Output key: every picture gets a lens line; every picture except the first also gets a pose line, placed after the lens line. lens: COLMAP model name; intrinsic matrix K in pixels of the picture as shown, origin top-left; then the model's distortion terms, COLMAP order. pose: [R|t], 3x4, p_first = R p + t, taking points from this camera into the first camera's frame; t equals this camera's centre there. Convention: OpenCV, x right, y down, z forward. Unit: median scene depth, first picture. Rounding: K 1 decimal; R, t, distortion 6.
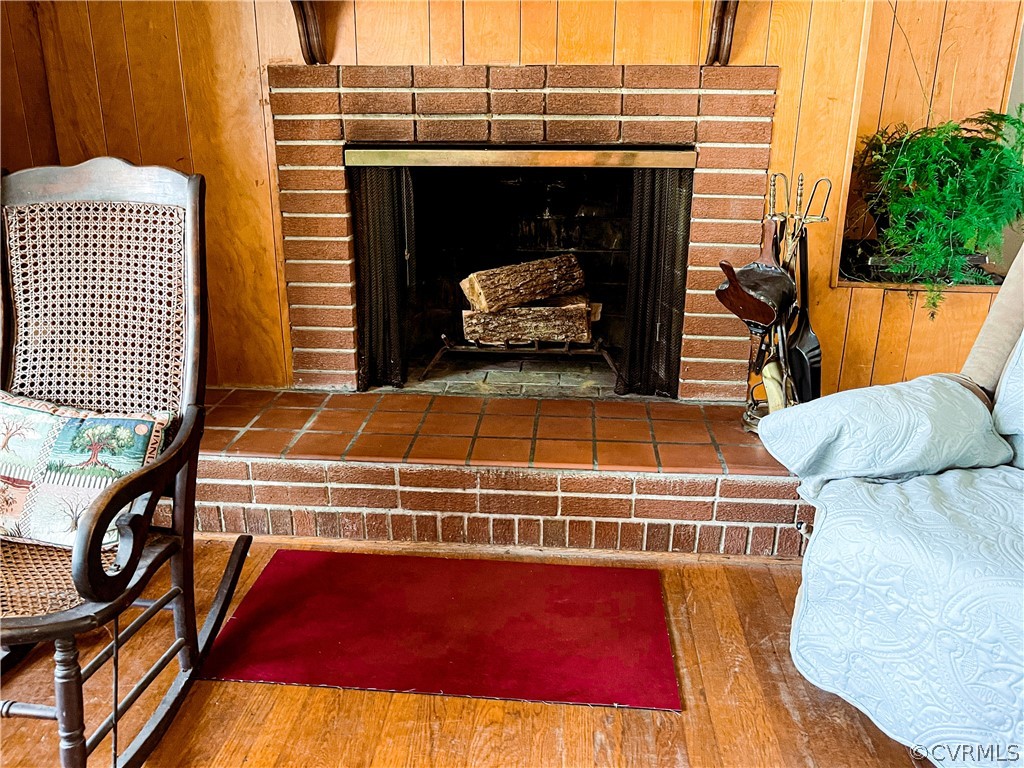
lens RADIAL K [[835.1, 0, 512.0], [0, 835.1, 384.0], [0, 0, 1]] dist [0.007619, 0.005333]
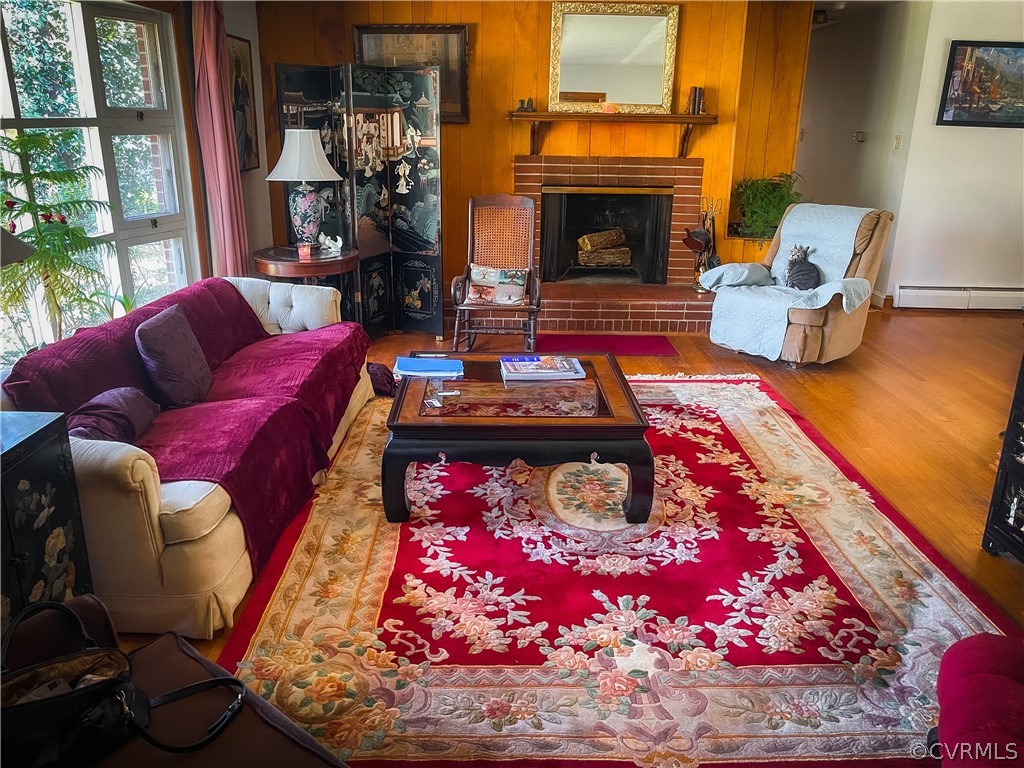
lens RADIAL K [[835.1, 0, 512.0], [0, 835.1, 384.0], [0, 0, 1]] dist [0.007619, 0.005333]
pose [[0.996810, -0.012258, 0.078858, -0.527406], [0.012867, 0.999891, -0.007224, 0.369576], [-0.078761, 0.008215, 0.996860, -1.659536]]
